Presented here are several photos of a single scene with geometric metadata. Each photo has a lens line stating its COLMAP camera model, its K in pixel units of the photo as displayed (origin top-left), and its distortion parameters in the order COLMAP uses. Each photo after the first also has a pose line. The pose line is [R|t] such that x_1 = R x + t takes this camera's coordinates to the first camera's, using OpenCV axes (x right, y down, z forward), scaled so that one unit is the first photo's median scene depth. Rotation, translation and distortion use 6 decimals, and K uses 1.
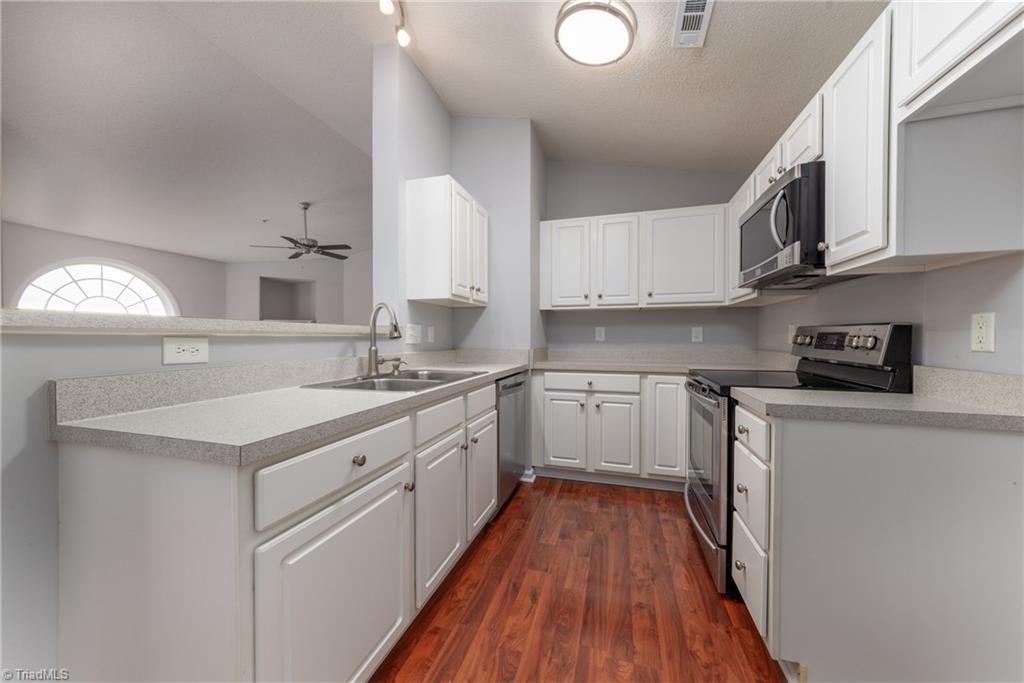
lens RADIAL K [[360.5, 0, 505.9], [0, 360.5, 334.8], [0, 0, 1]] dist [0.002357, 0.000219]
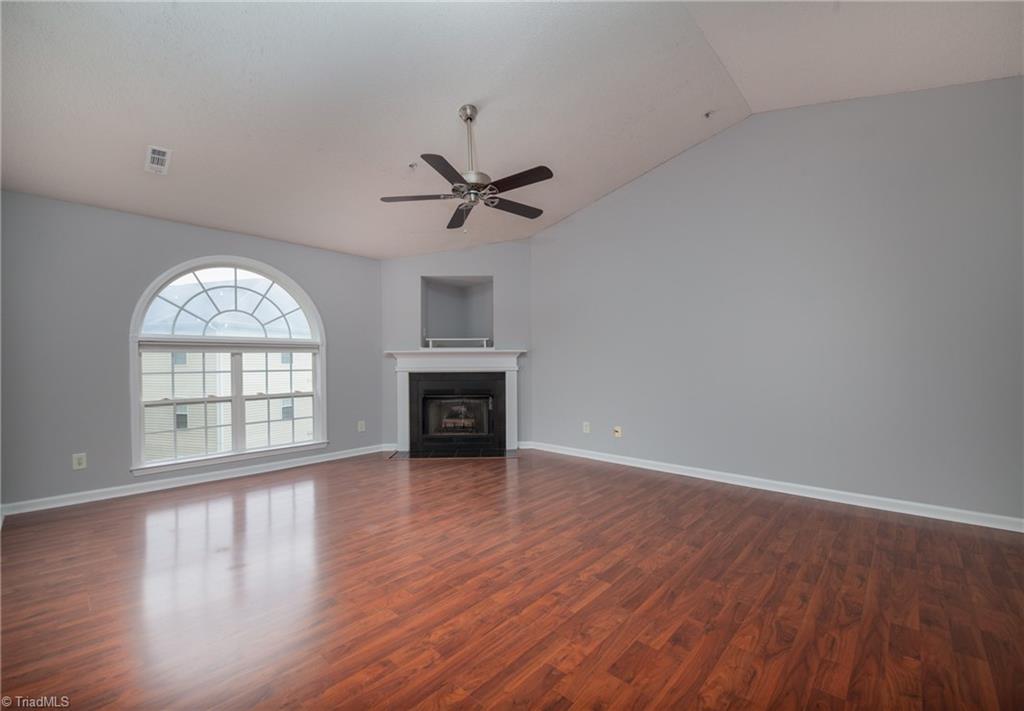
lens RADIAL K [[483.5, 0, 510.5], [0, 483.5, 344.4], [0, 0, 1]] dist [-0.028146, -0.000327]
pose [[0.895871, -0.020105, -0.443858, -0.524435], [0.008944, 0.999589, -0.027226, -0.014240], [0.444224, 0.020421, 0.895683, 1.075140]]
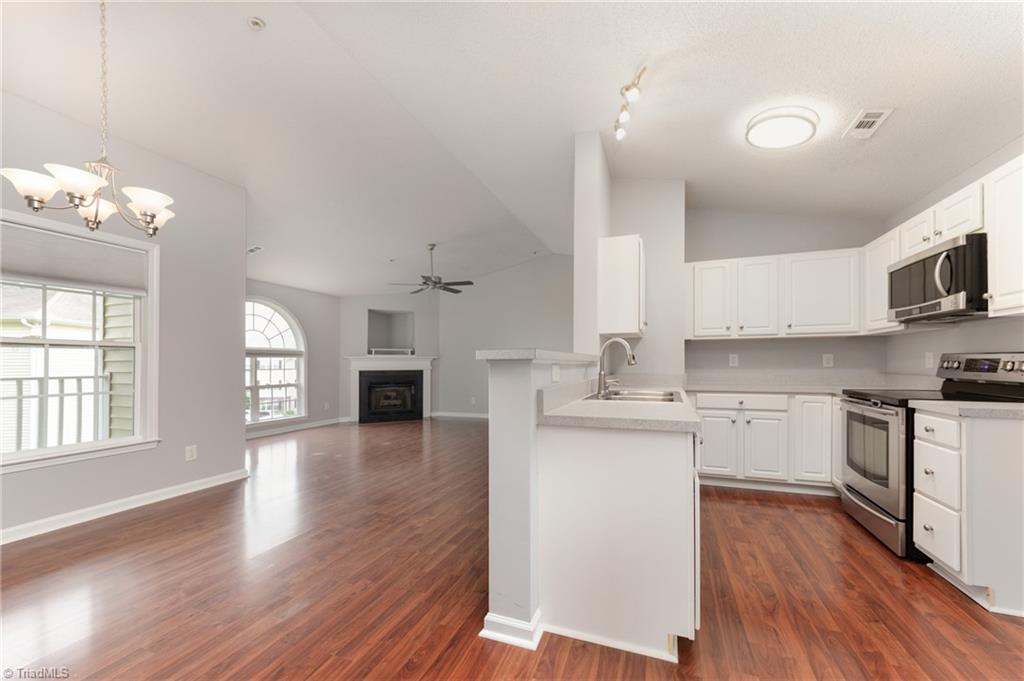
lens RADIAL K [[360.5, 0, 548.3], [0, 360.5, 357.2], [0, 0, 1]] dist [0.002357, 0.000219]
pose [[0.998234, -0.006238, -0.059068, -0.344113], [0.005554, 0.999916, -0.011731, -0.003277], [0.059136, 0.011382, 0.998185, -0.227818]]
